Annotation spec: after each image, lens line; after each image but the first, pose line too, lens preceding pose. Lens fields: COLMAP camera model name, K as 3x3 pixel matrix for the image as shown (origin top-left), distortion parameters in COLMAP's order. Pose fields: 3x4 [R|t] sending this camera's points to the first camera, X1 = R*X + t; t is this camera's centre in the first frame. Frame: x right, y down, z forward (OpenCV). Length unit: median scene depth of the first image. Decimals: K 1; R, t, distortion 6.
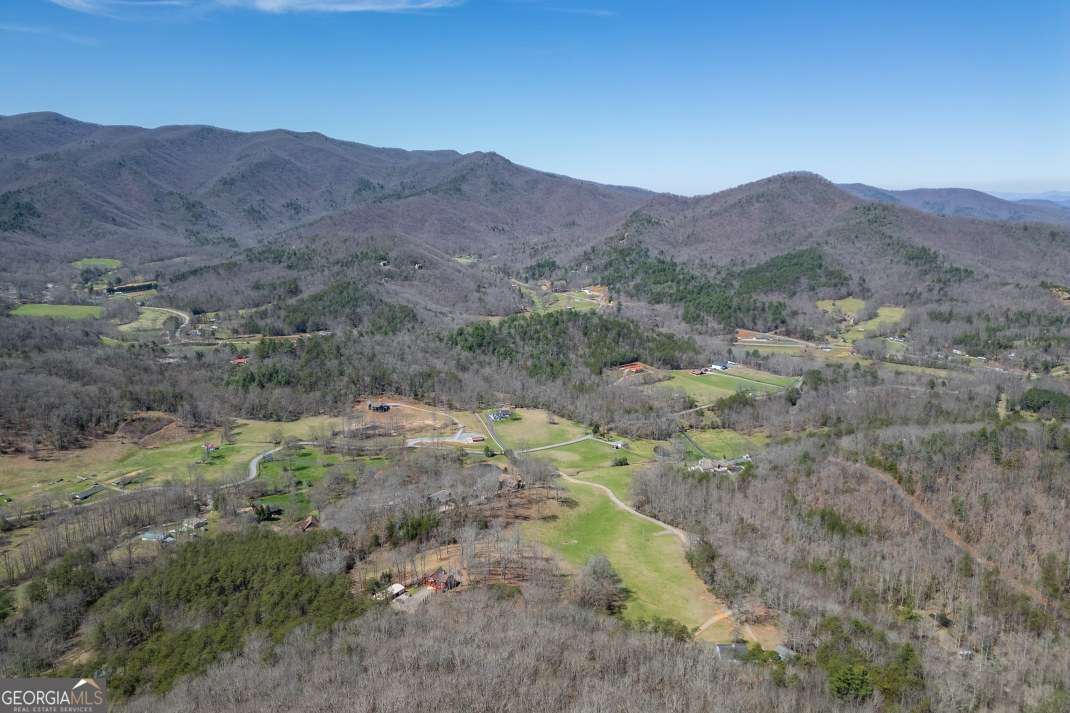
lens RADIAL K [[739.2, 0, 533.0], [0, 739.2, 360.8], [0, 0, 1]] dist [0.081601, -0.078374]
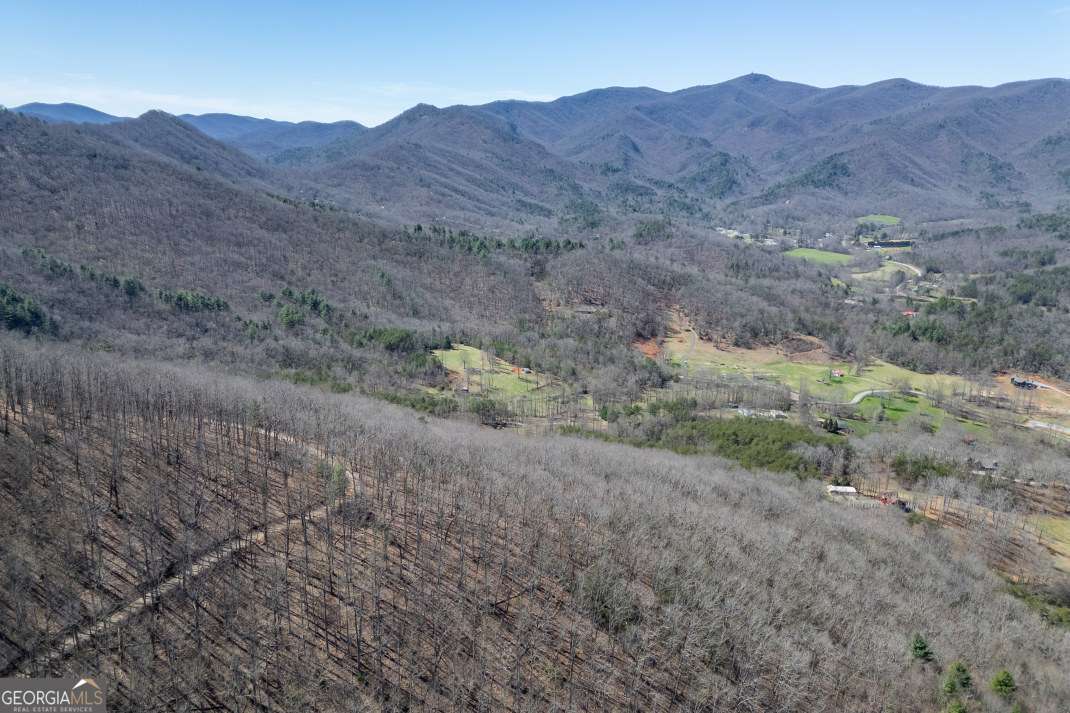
lens RADIAL K [[739.2, 0, 533.0], [0, 739.2, 360.8], [0, 0, 1]] dist [0.081601, -0.078374]
pose [[0.538268, 0.228220, -0.811285, 0.048758], [-0.188508, 0.970850, 0.148037, 0.002213], [0.821421, 0.073250, 0.565599, -0.011870]]
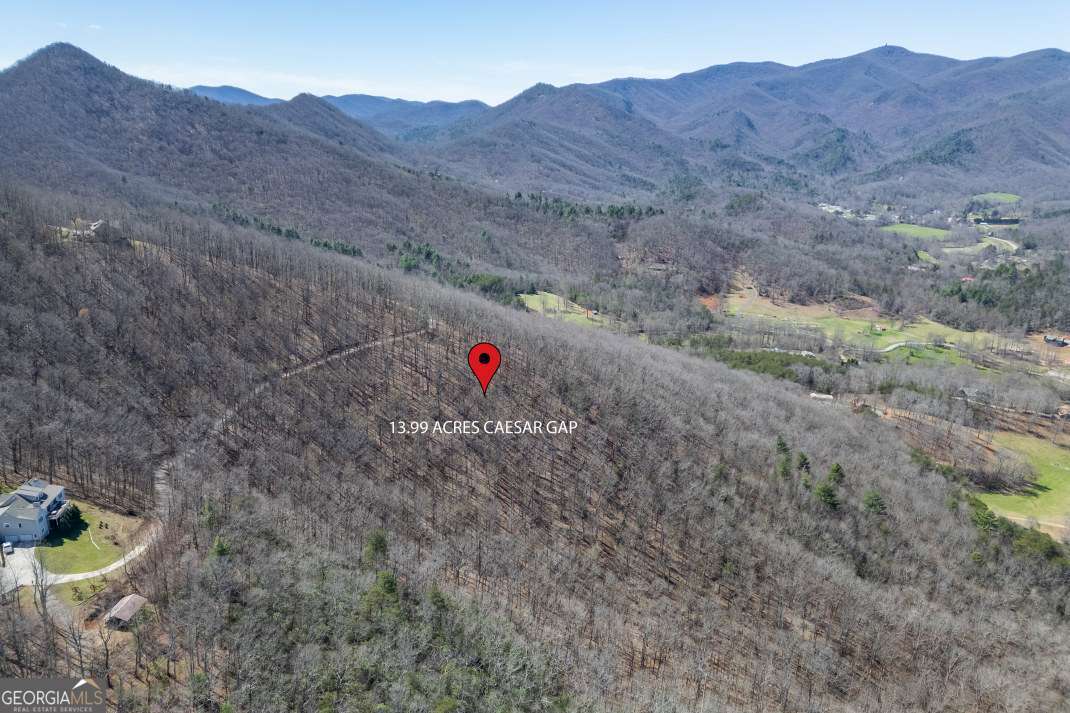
lens RADIAL K [[739.2, 0, 533.0], [0, 739.2, 360.8], [0, 0, 1]] dist [0.081601, -0.078374]
pose [[0.397994, 0.271680, -0.876237, 0.091166], [-0.204202, 0.957416, 0.204100, 0.004991], [0.894373, 0.097699, 0.436523, -0.020708]]
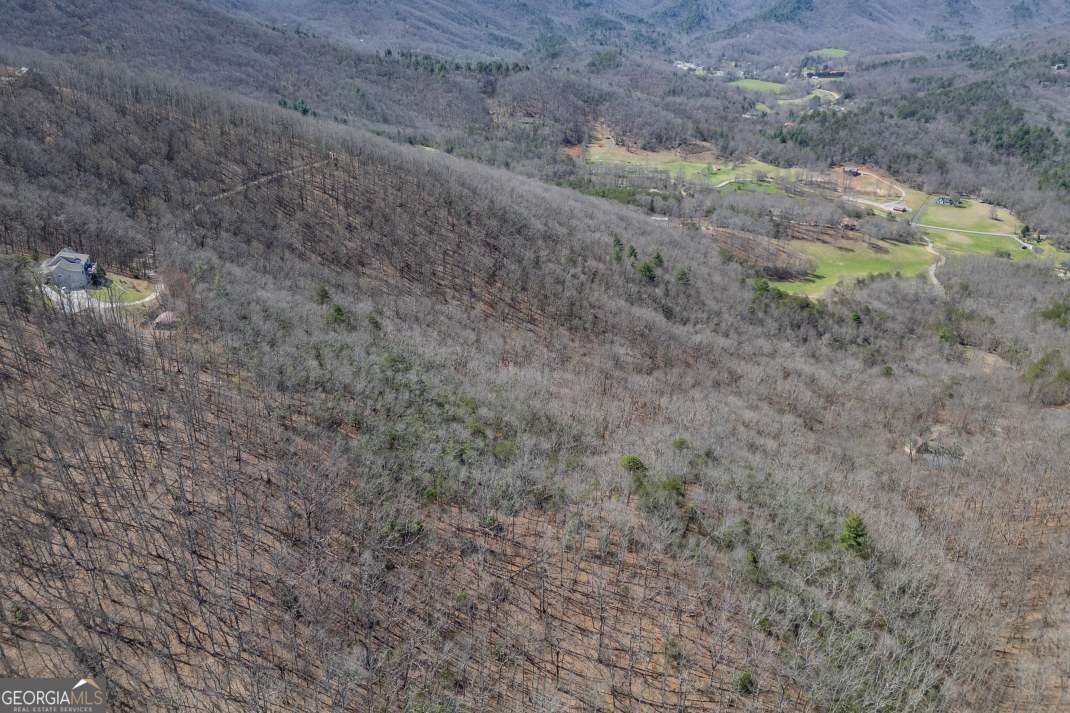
lens RADIAL K [[739.2, 0, 532.2], [0, 739.2, 321.9], [0, 0, 1]] dist [0.072982, -0.061861]
pose [[0.545981, 0.342968, -0.764380, 0.115874], [-0.187423, 0.939247, 0.287556, 0.008161], [0.816564, -0.013738, 0.577091, -0.033507]]
